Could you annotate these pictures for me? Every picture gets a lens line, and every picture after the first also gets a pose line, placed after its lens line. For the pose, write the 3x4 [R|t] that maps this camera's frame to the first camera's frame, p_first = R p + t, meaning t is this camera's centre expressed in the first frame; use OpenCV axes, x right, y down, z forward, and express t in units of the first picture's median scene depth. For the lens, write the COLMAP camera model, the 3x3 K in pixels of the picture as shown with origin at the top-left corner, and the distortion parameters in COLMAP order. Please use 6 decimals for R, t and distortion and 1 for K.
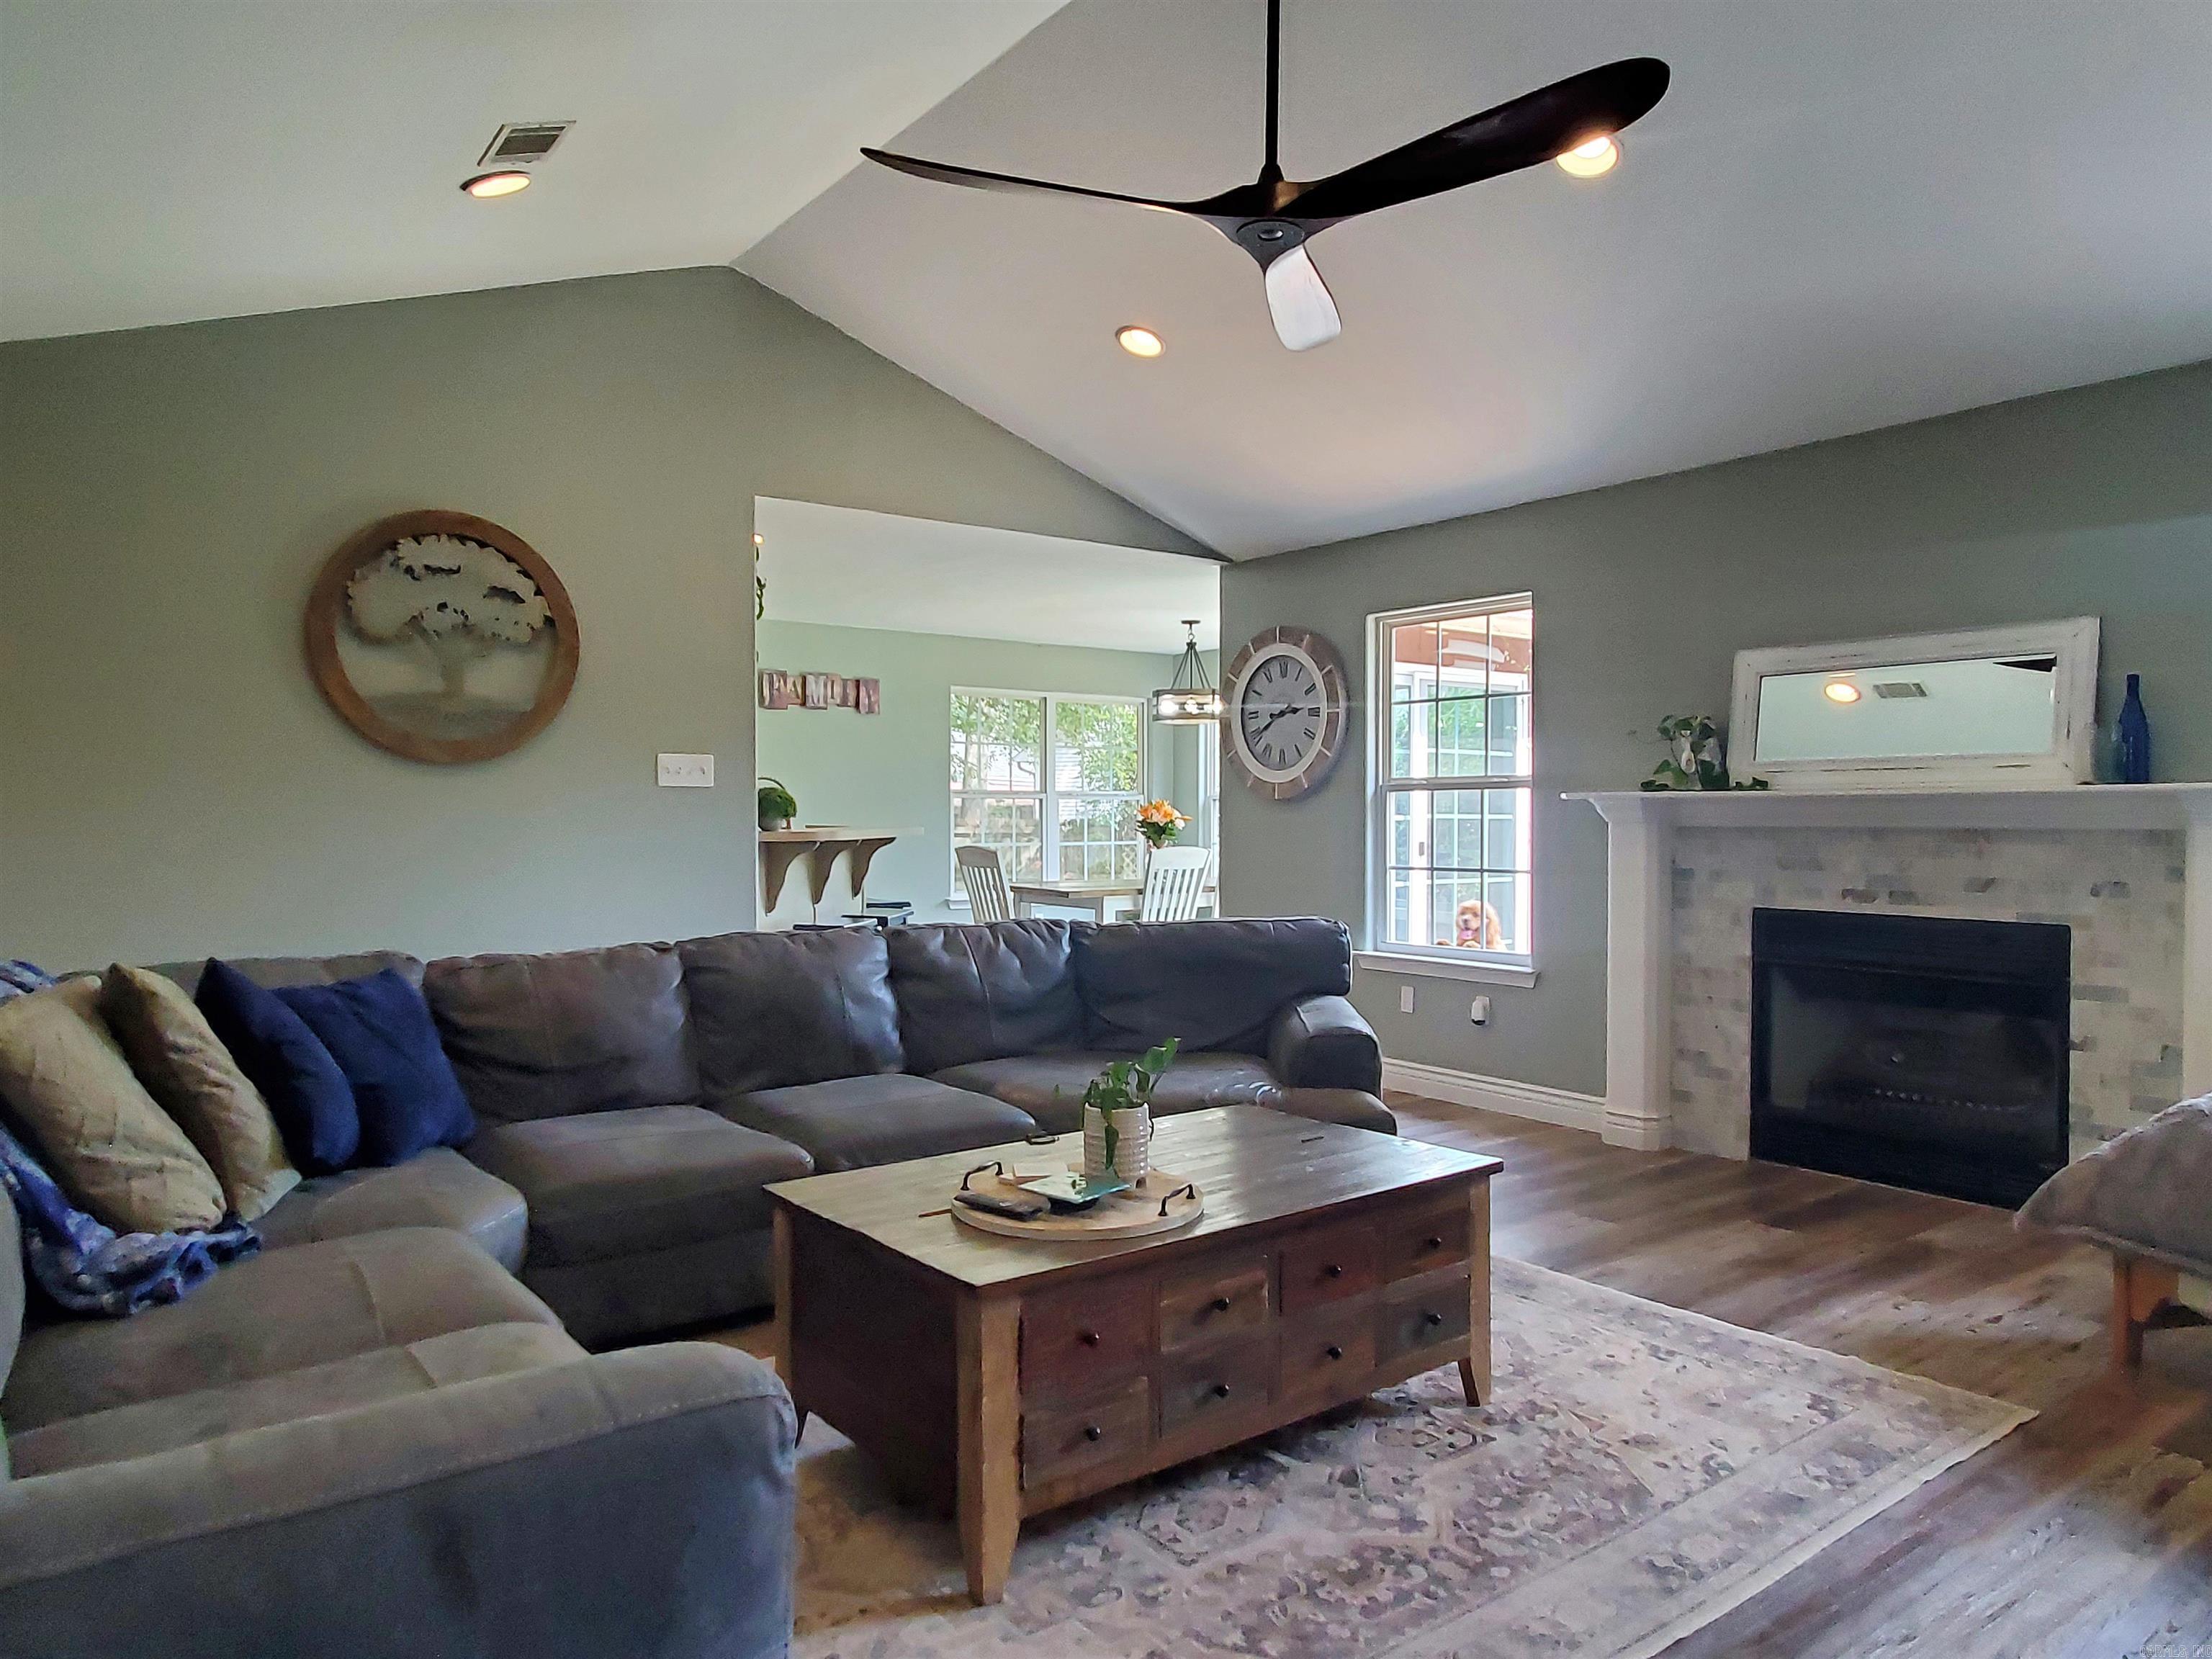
lens RADIAL K [[1444.2, 0, 1114.3], [0, 1444.2, 839.4], [0, 0, 1]] dist [0.002644, 0.002055]
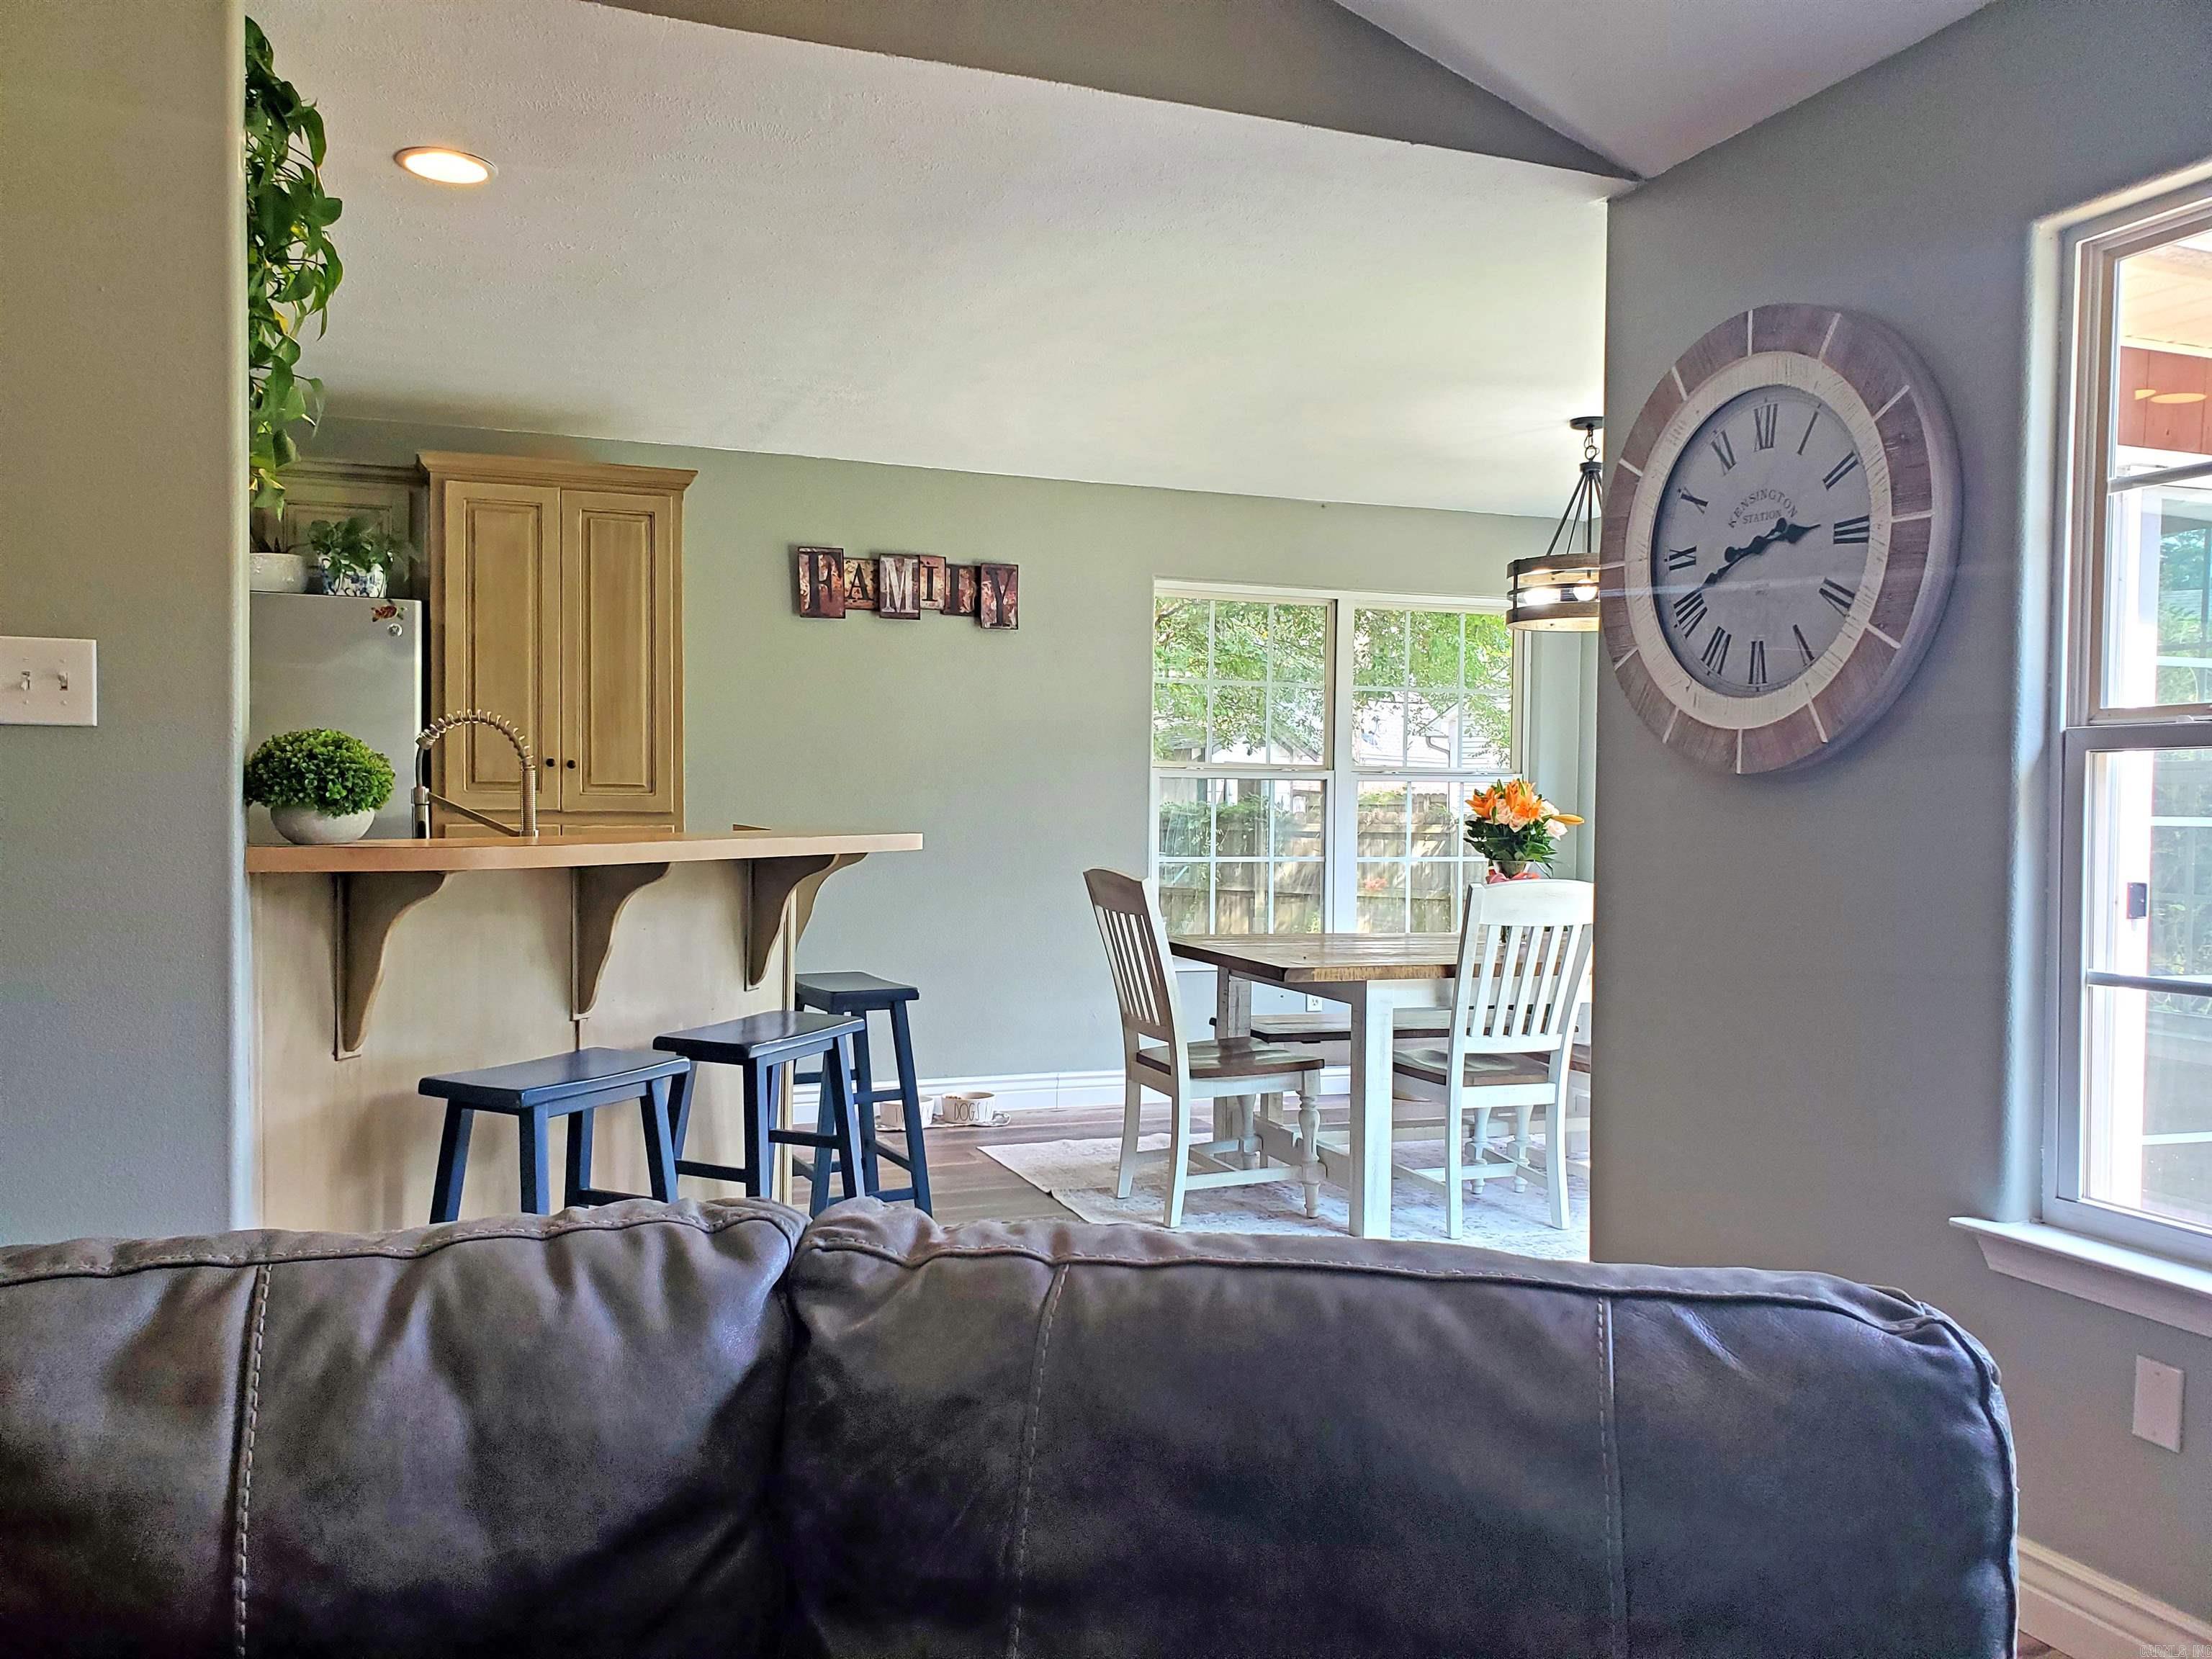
lens RADIAL K [[1716.1, 0, 1053.0], [0, 1716.1, 841.0], [0, 0, 1]] dist [0.004296, 0.003083]
pose [[0.954330, 0.016293, -0.298310, 0.116252], [-0.015276, 0.999867, 0.005741, -0.015479], [0.298364, -0.000922, 0.954452, 0.798809]]
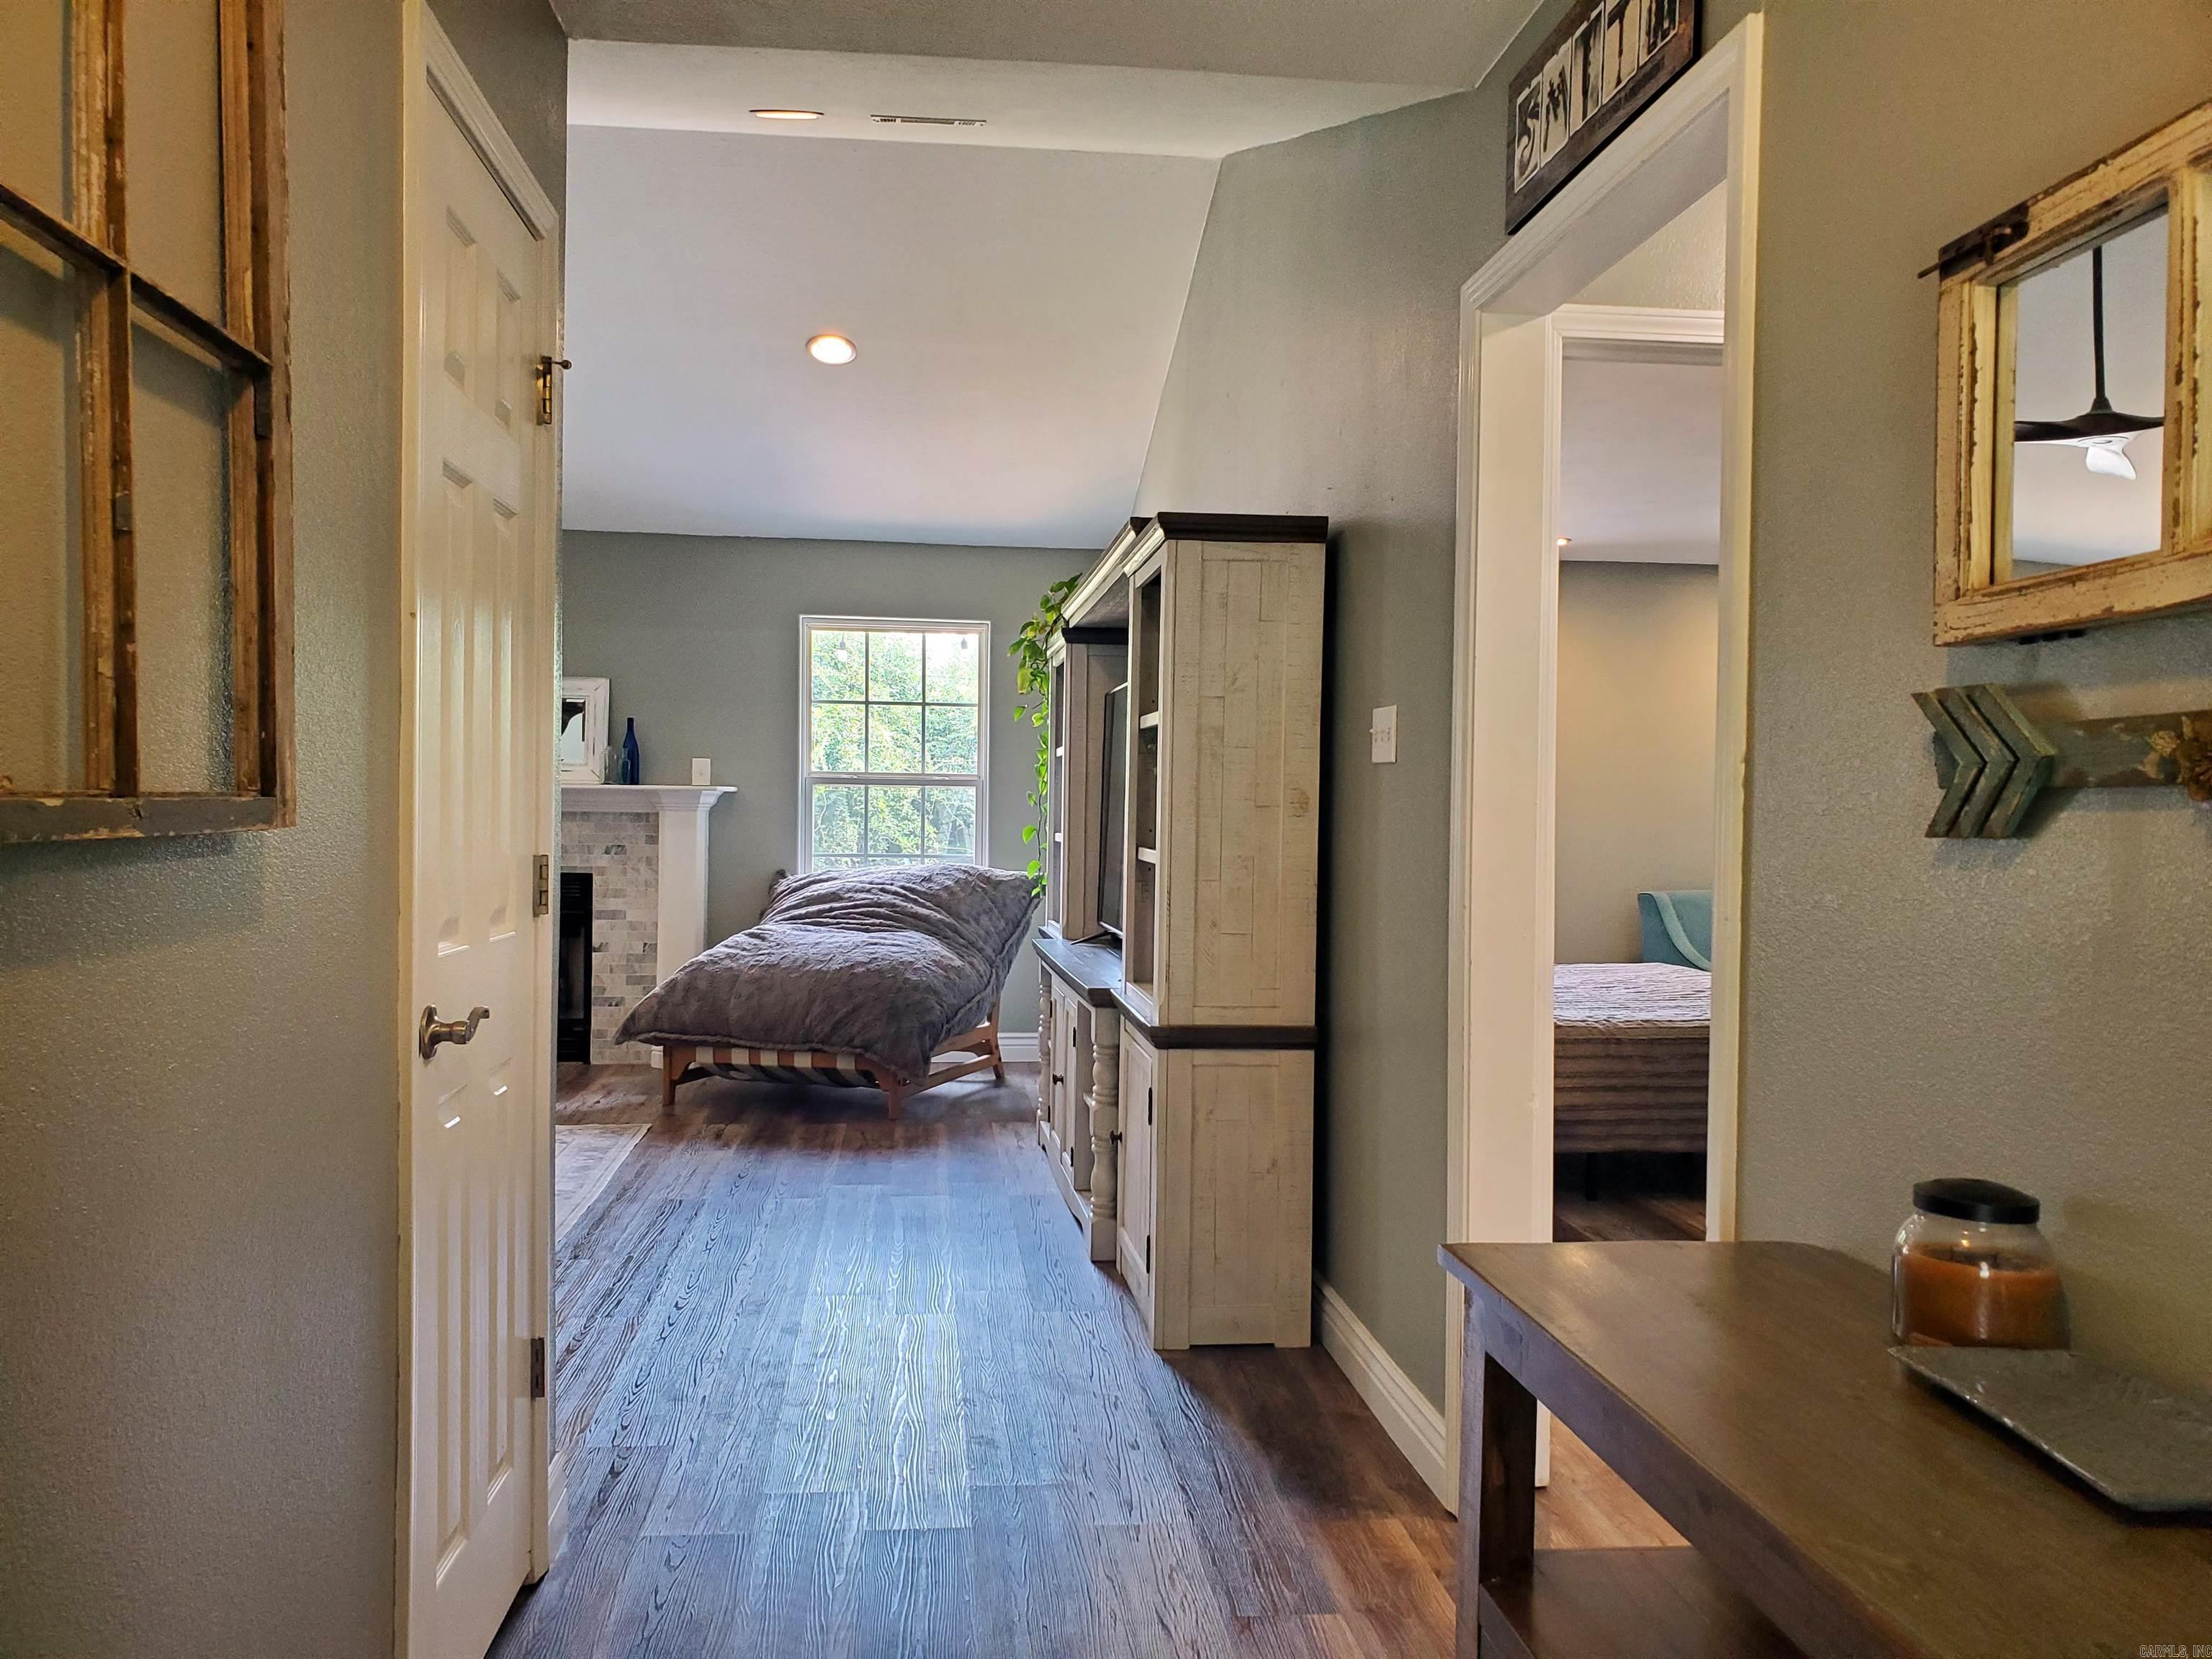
lens RADIAL K [[1713.4, 0, 1087.3], [0, 1713.4, 836.9], [0, 0, 1]] dist [0.109416, -0.324384]
pose [[0.519114, -0.006756, 0.854678, -0.635197], [-0.000766, 0.999965, 0.008370, 0.003437], [-0.854705, -0.005000, 0.519091, -0.416591]]
